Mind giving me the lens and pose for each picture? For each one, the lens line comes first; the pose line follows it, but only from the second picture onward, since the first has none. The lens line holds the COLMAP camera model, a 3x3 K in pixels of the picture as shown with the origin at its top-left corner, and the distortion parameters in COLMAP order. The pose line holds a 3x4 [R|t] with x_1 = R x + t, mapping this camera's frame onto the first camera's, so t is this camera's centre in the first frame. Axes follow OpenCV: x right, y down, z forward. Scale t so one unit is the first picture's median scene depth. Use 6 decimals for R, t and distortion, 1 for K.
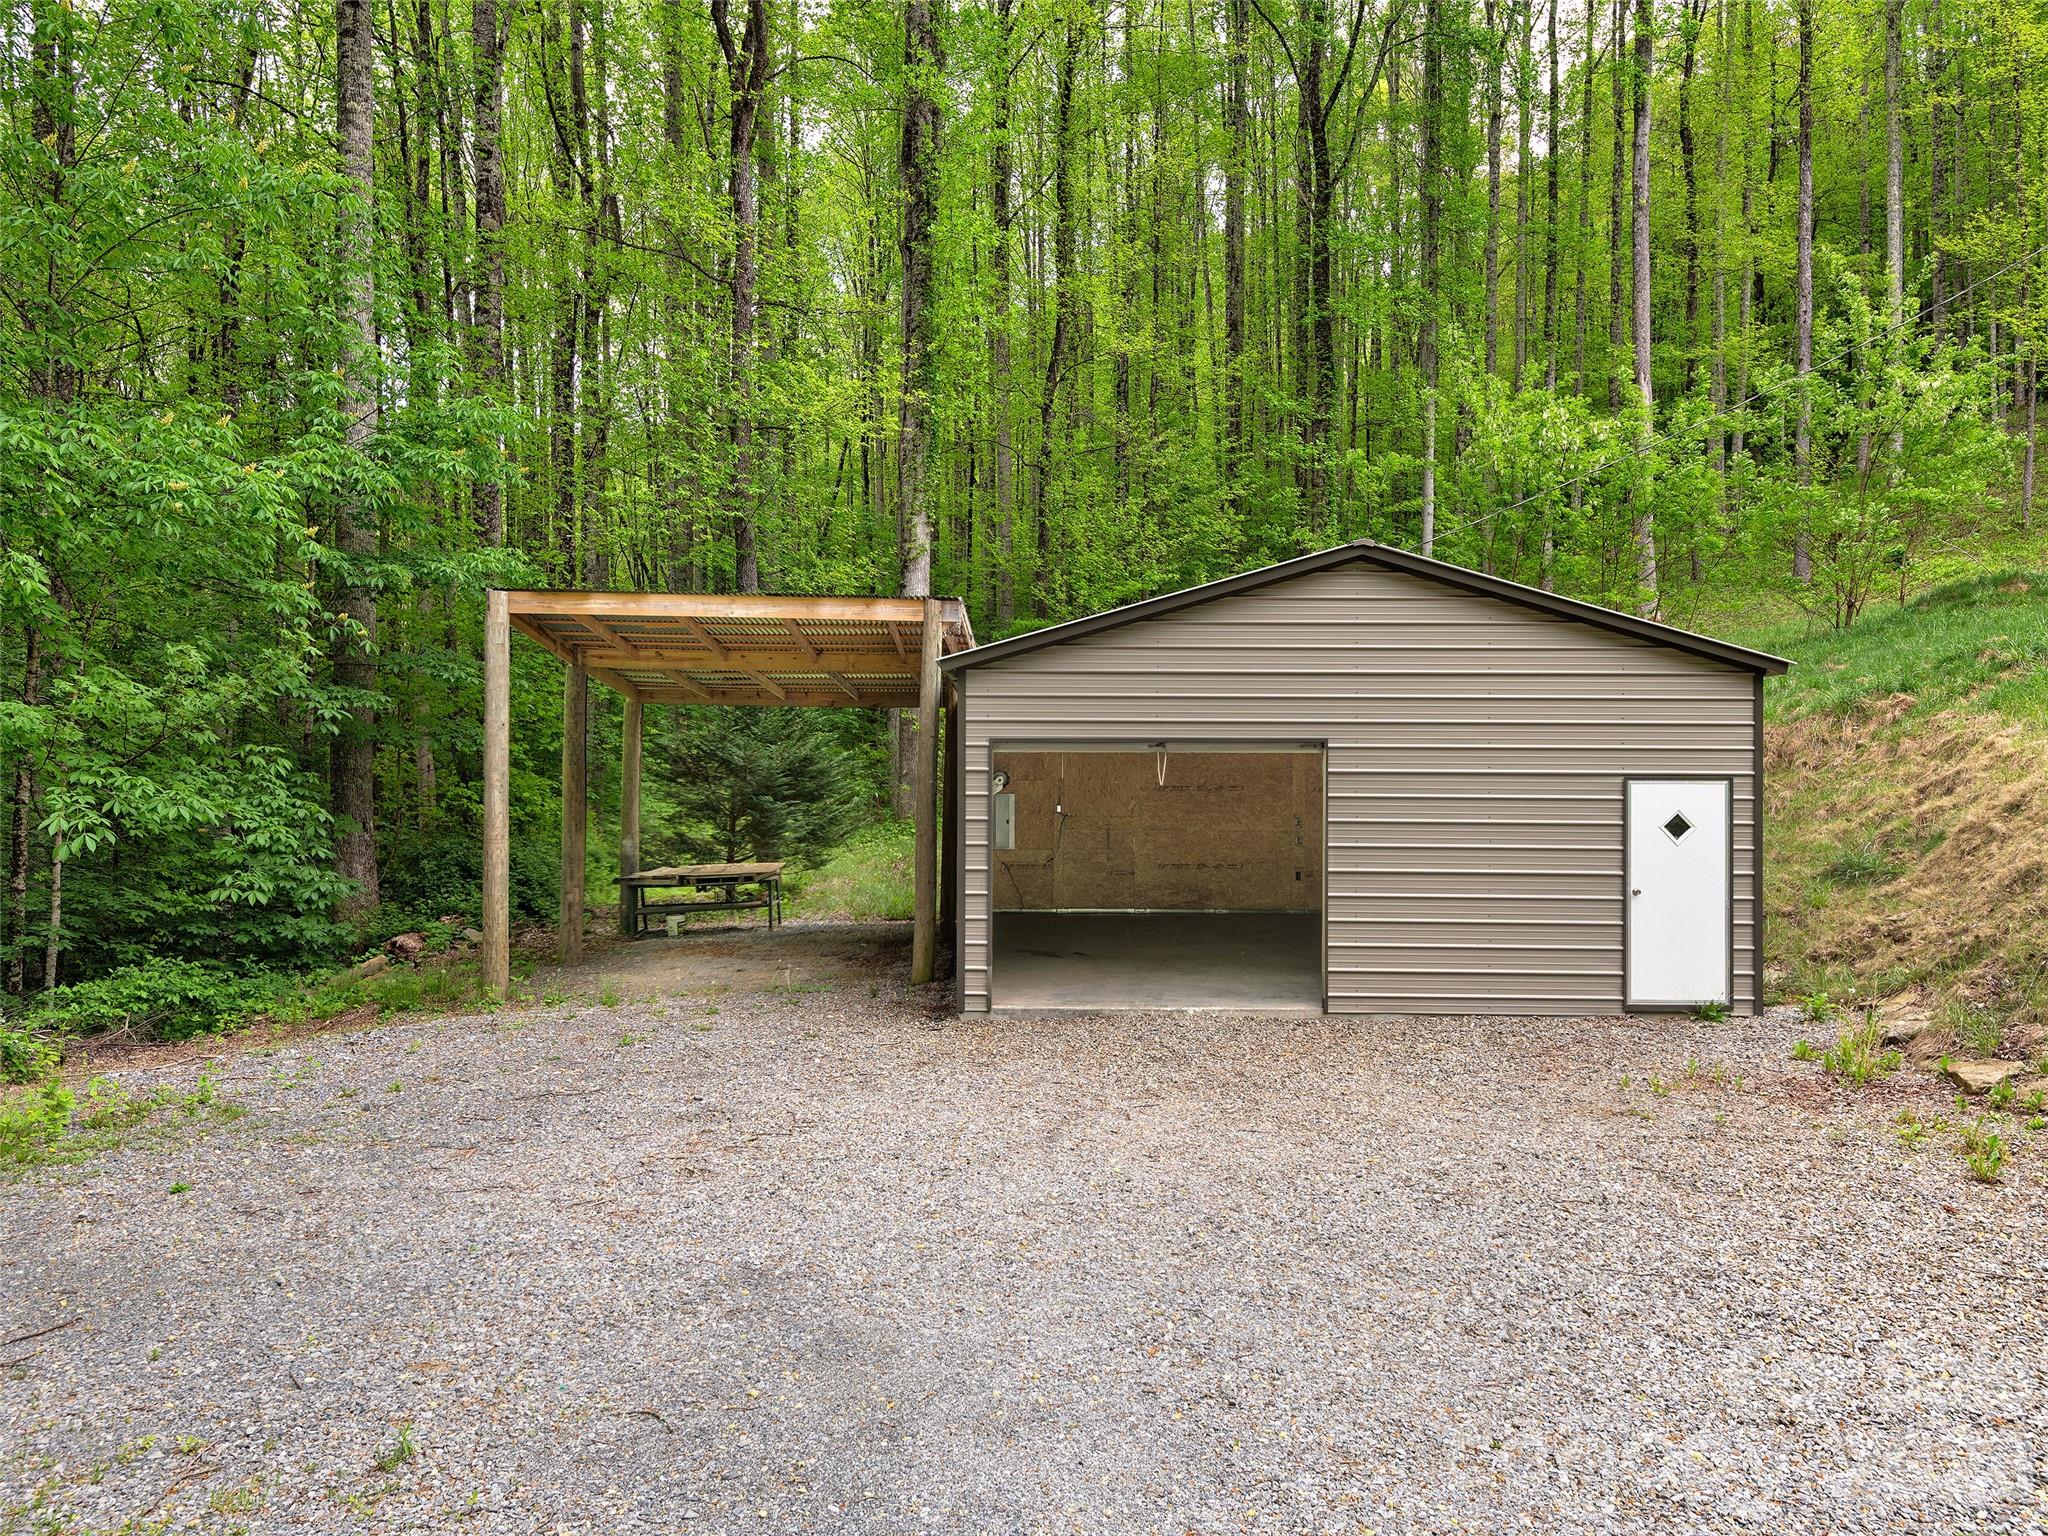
lens RADIAL K [[1519.0, 0, 1024.0], [0, 1519.0, 768.0], [0, 0, 1]] dist [0.035423, -0.002673]
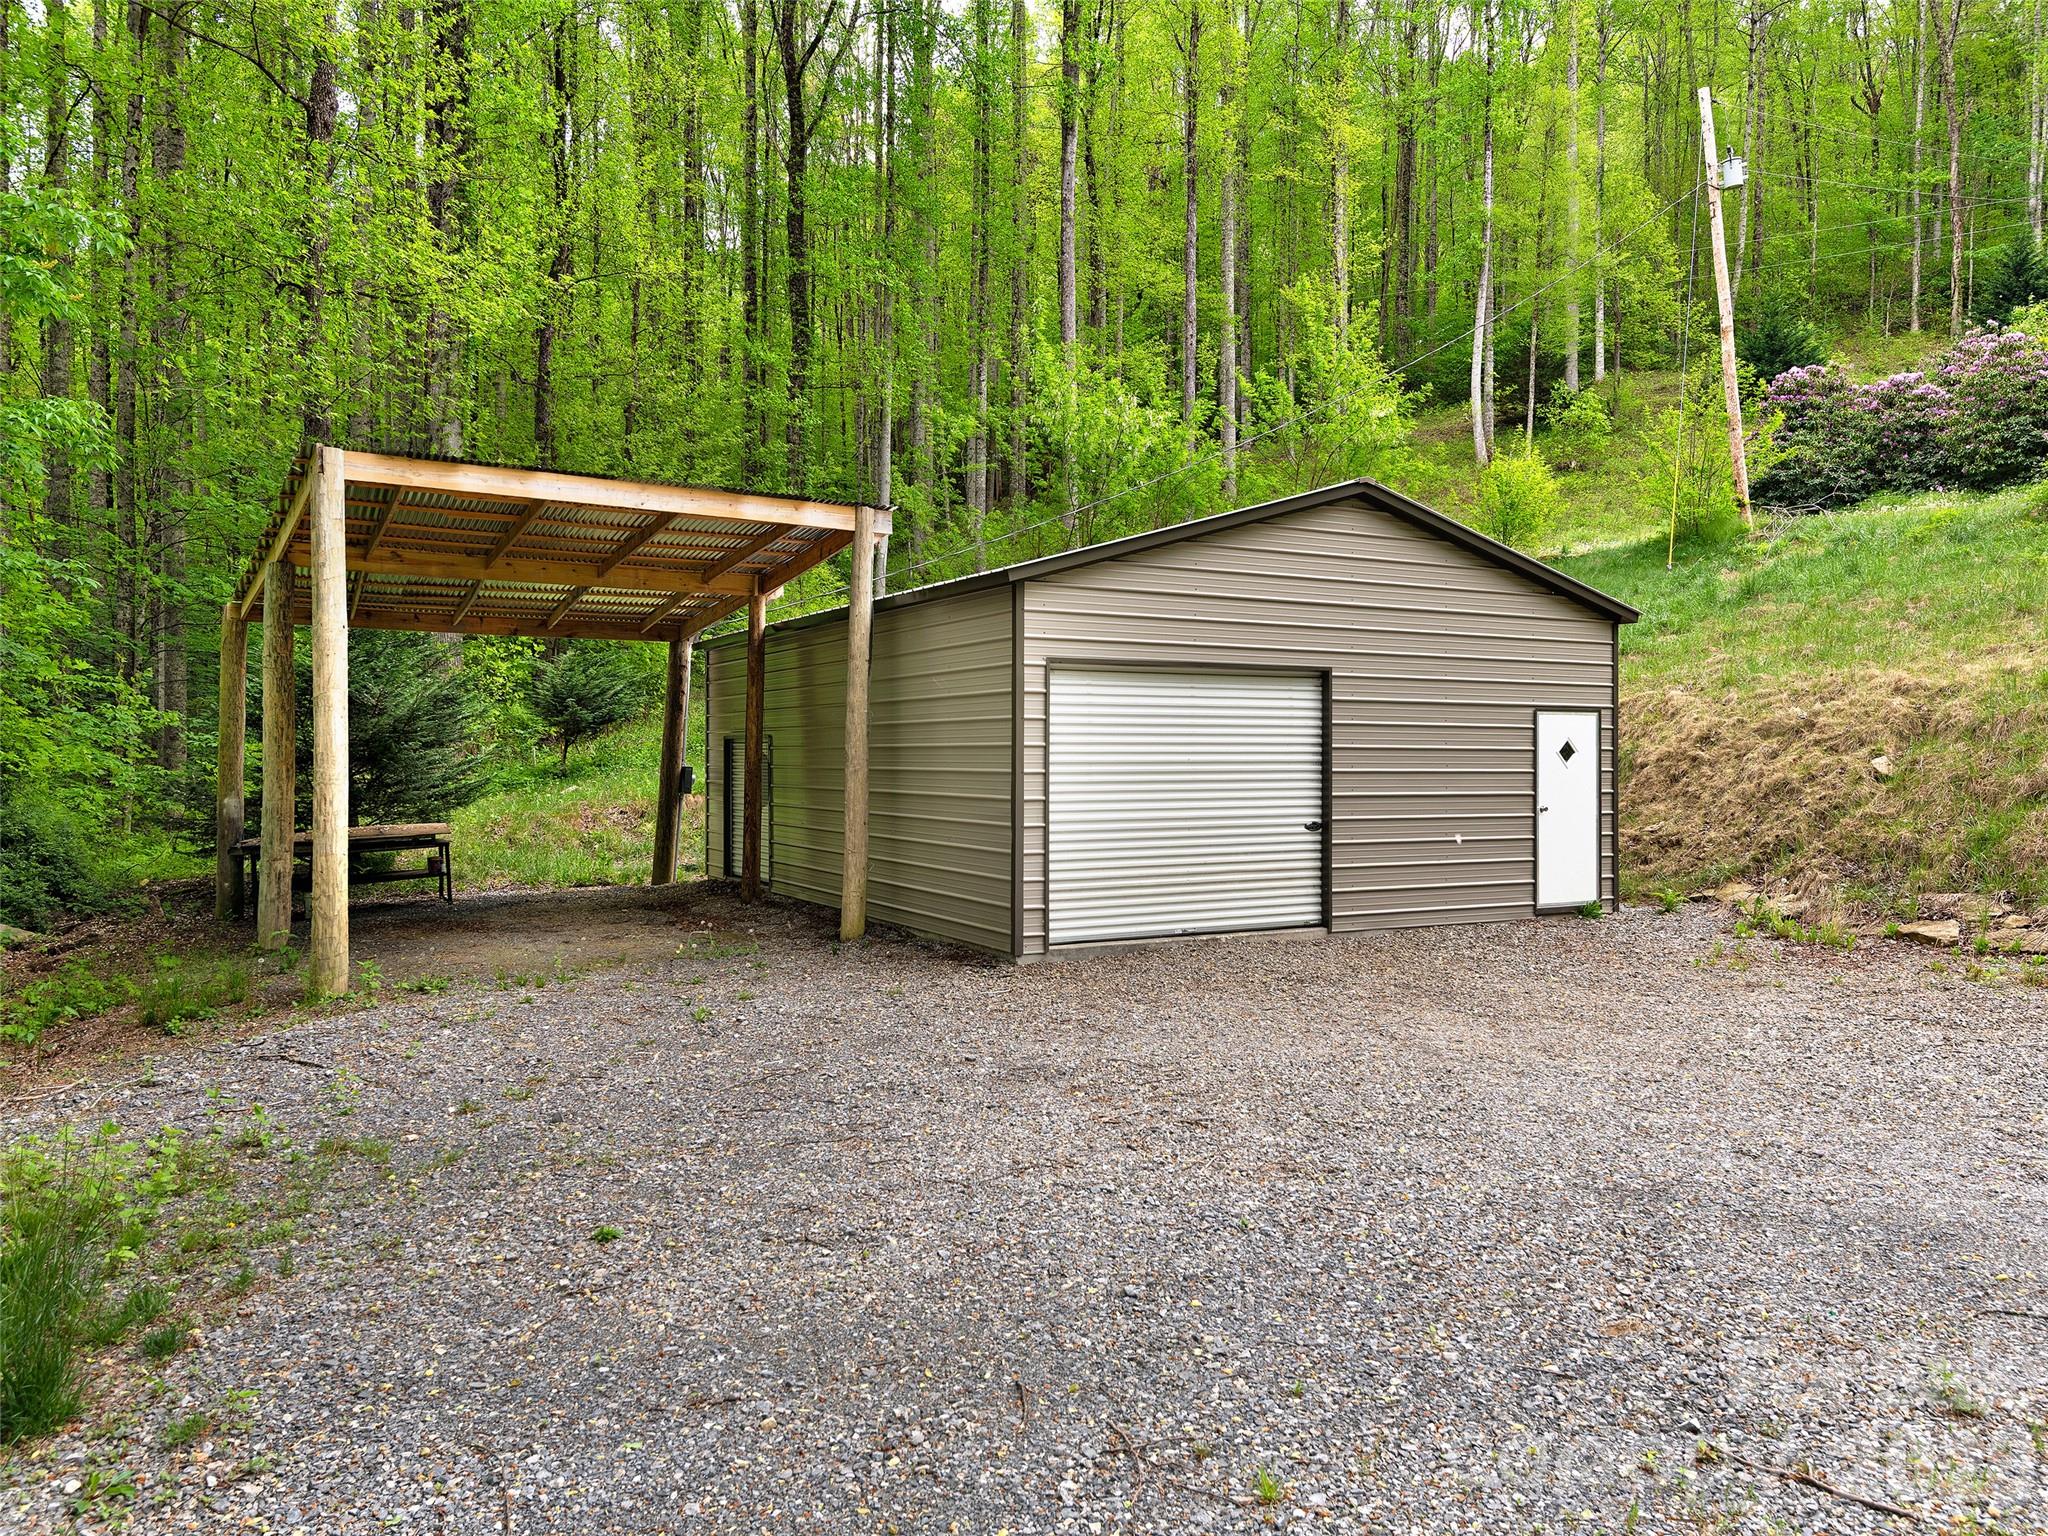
lens RADIAL K [[1519.0, 0, 1024.0], [0, 1519.0, 768.0], [0, 0, 1]] dist [0.035423, -0.002673]
pose [[0.865056, -0.005102, 0.501650, -0.501940], [-0.000888, 0.999931, 0.011701, 0.037441], [-0.501675, -0.010568, 0.864992, 0.211812]]
